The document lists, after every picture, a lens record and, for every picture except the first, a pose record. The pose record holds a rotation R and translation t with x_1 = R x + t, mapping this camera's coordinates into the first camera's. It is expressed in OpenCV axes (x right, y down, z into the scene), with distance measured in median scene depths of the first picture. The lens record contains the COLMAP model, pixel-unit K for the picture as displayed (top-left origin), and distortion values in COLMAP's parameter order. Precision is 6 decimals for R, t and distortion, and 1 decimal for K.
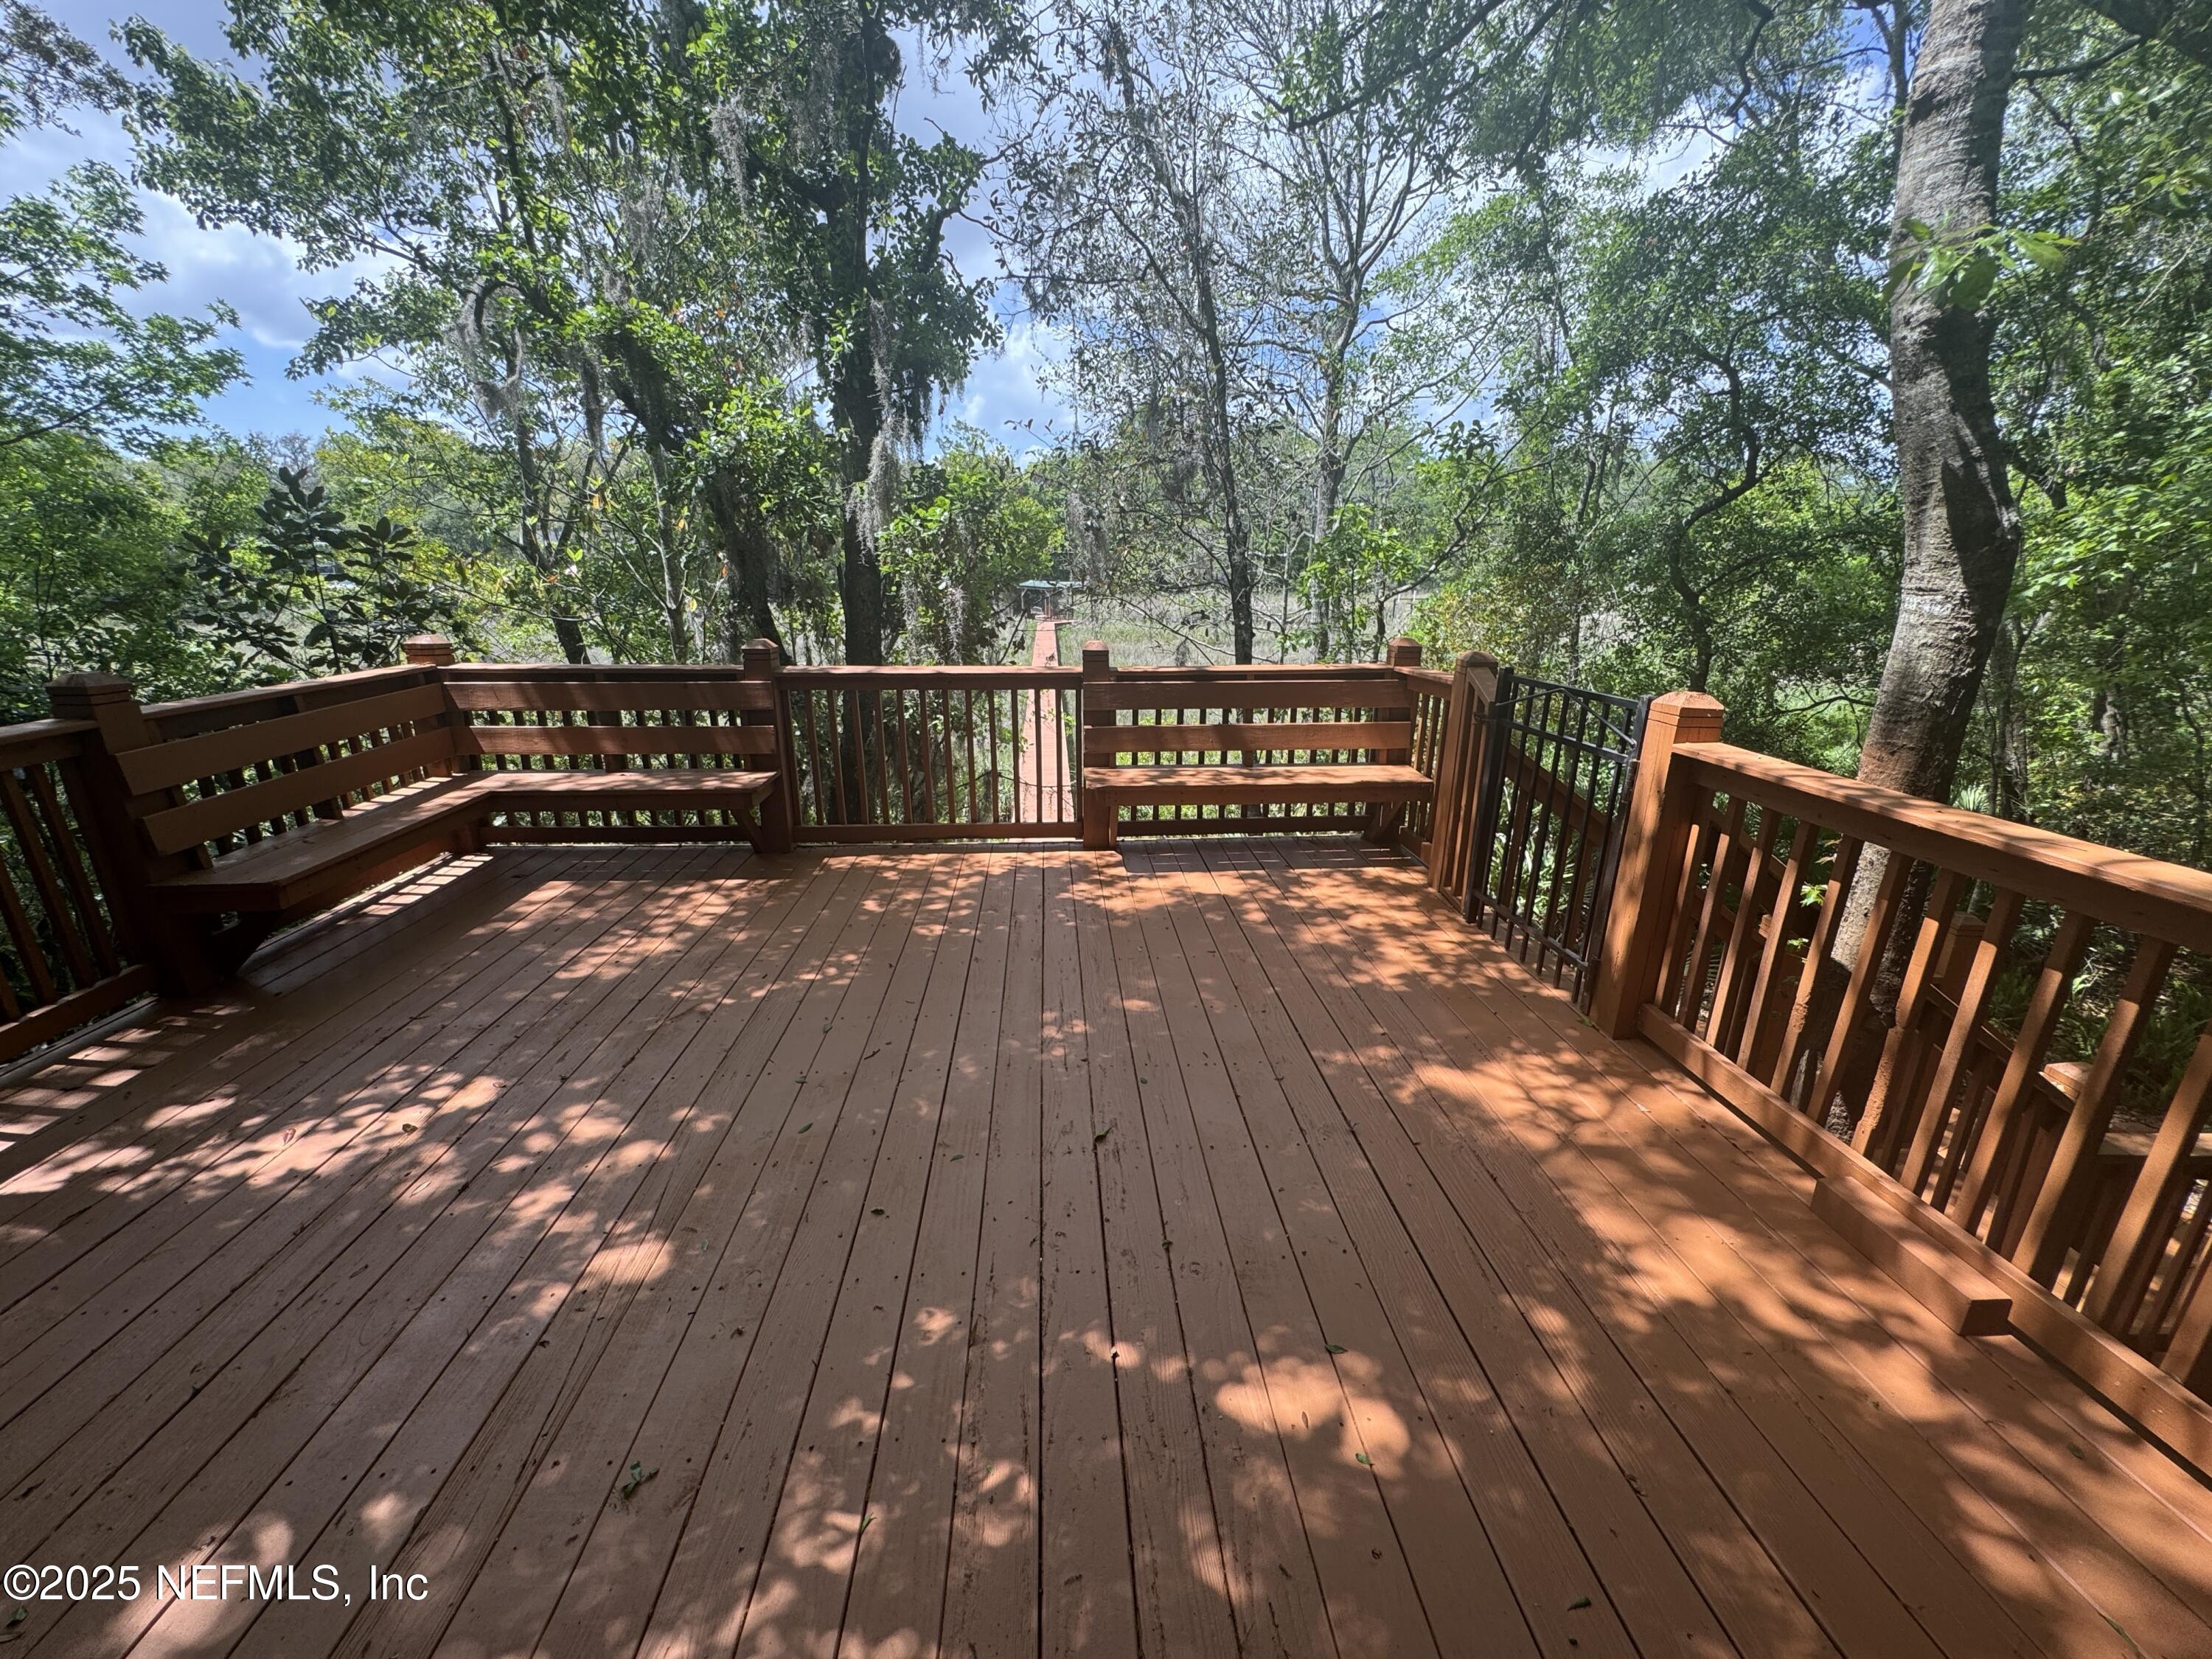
lens RADIAL K [[888.4, 0, 1116.0], [0, 888.4, 832.8], [0, 0, 1]] dist [0.000014, -0.000006]
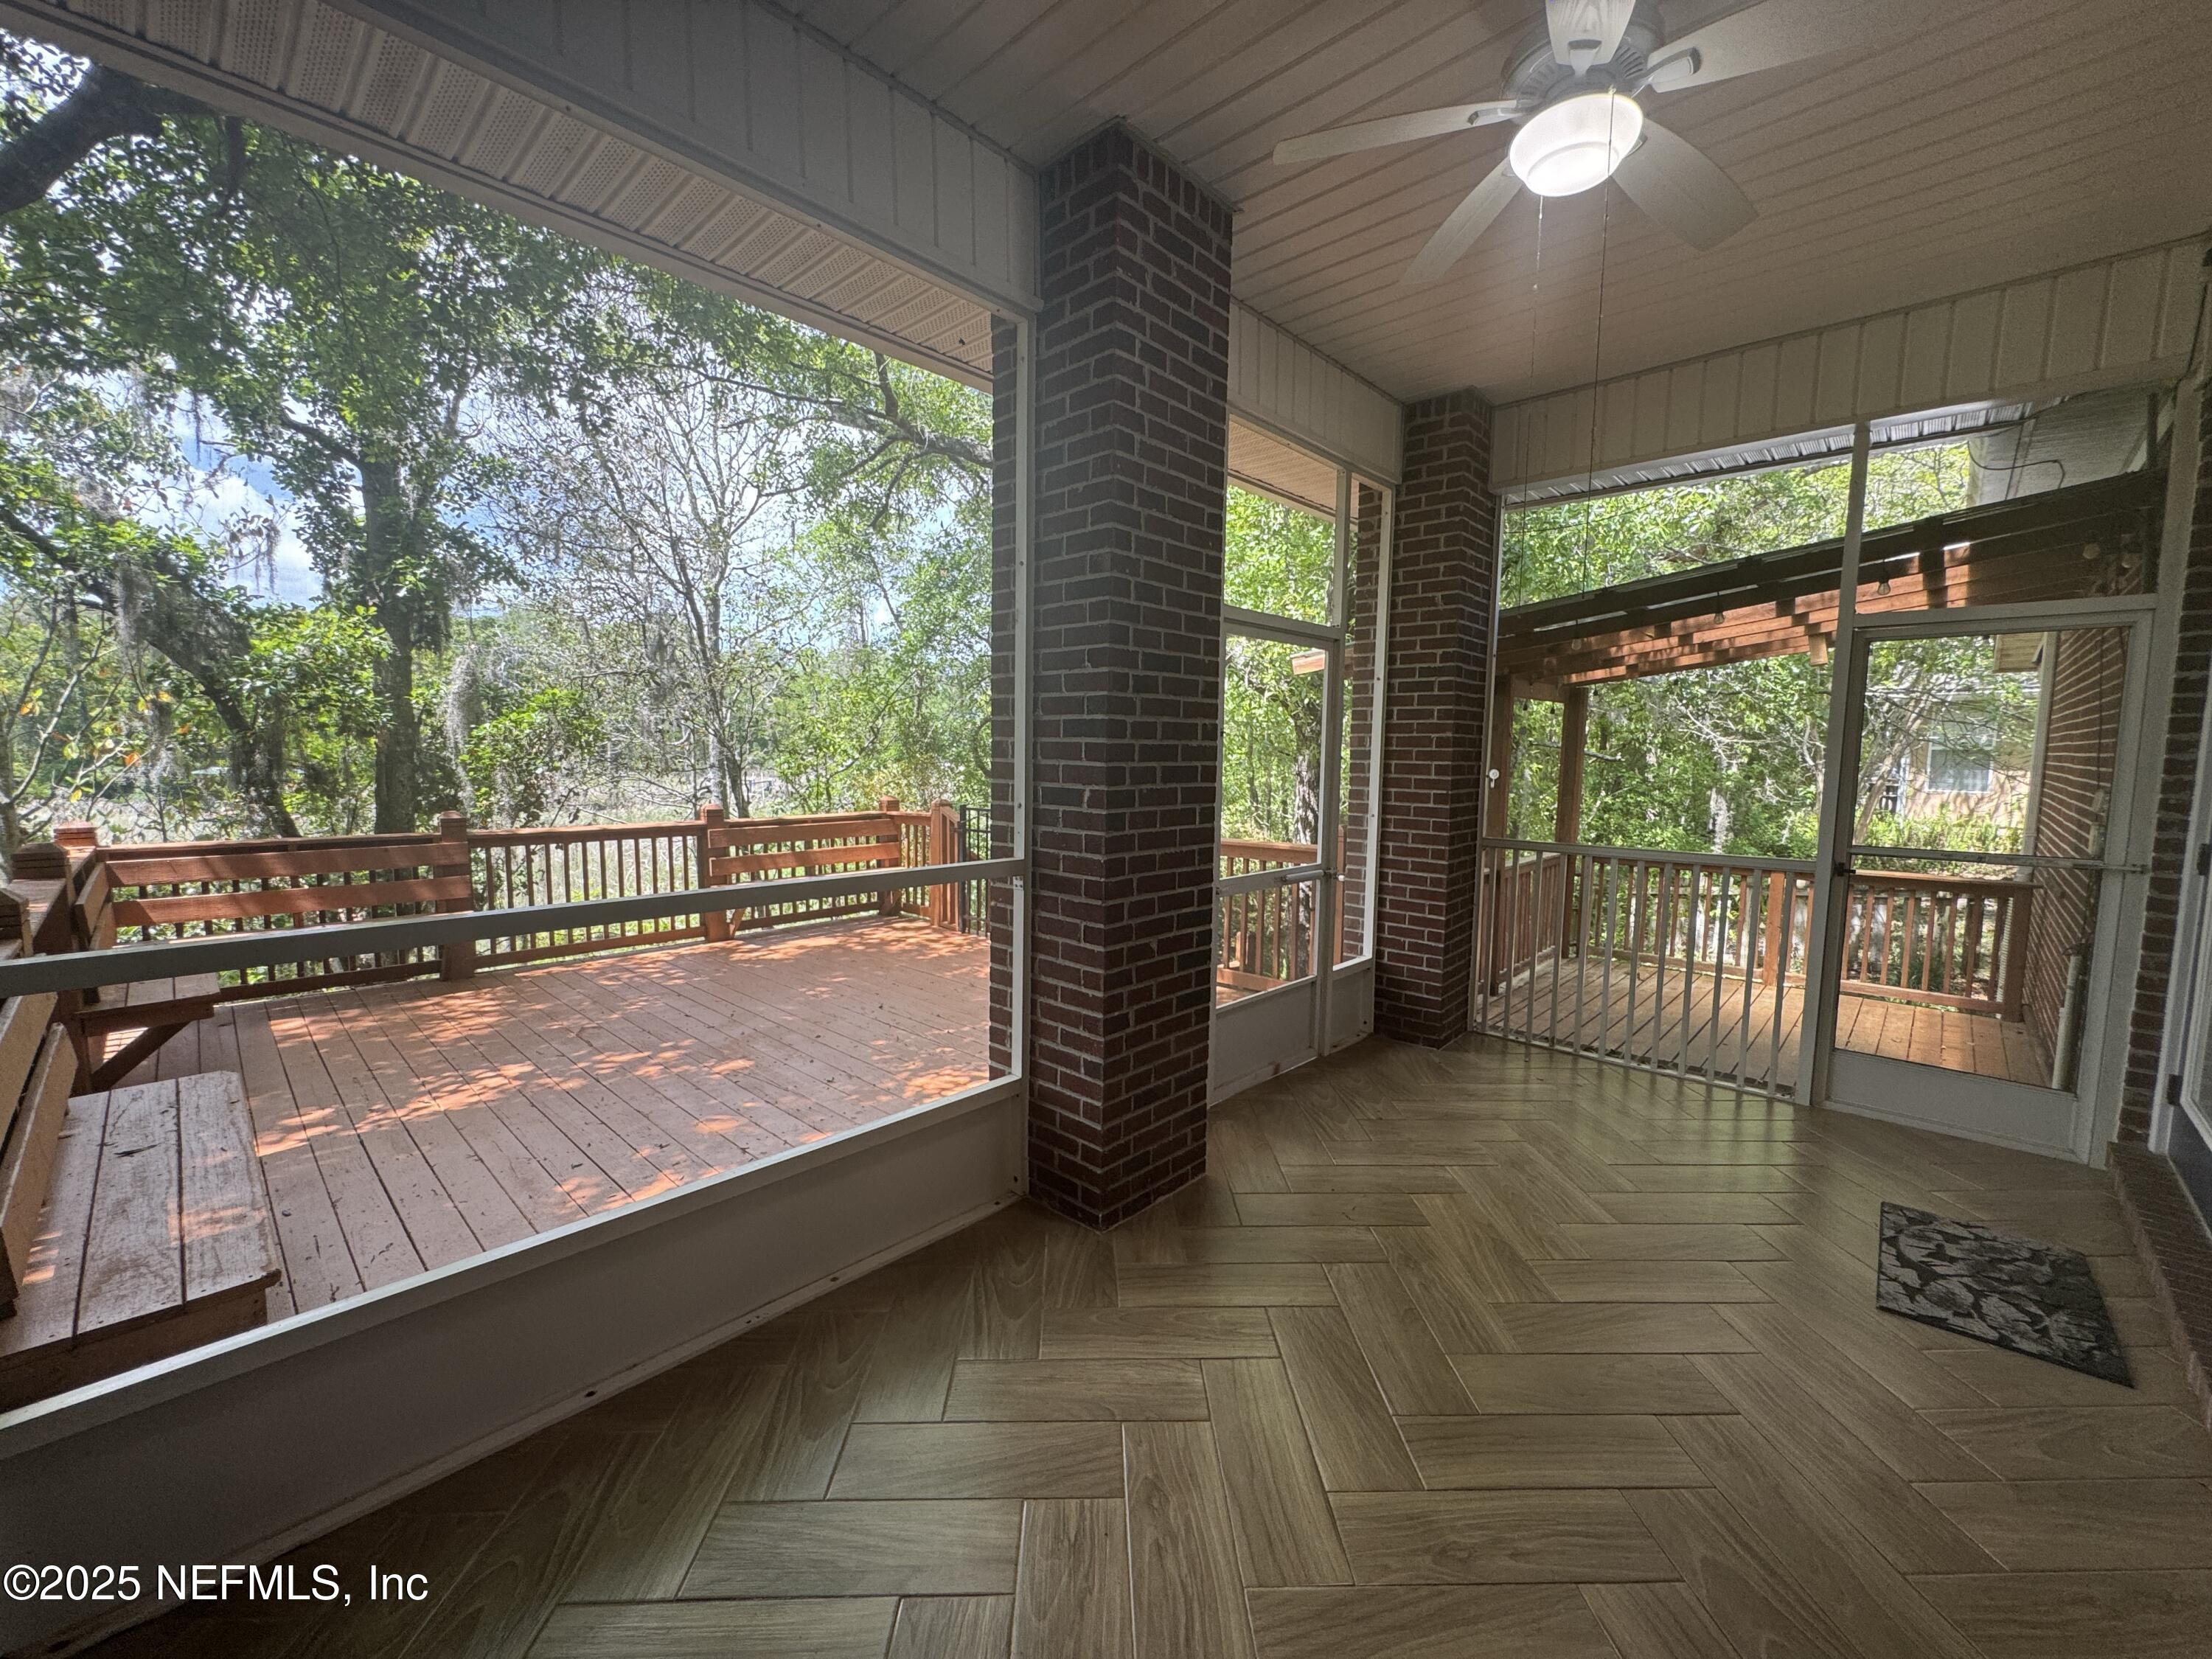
lens RADIAL K [[888.4, 0, 1108.2], [0, 888.4, 830.3], [0, 0, 1]] dist [0.000014, -0.000006]
pose [[0.741878, -0.059137, 0.667922, -0.905490], [0.189857, 0.973866, -0.124653, 0.254503], [-0.643095, 0.219287, 0.733718, -0.952349]]
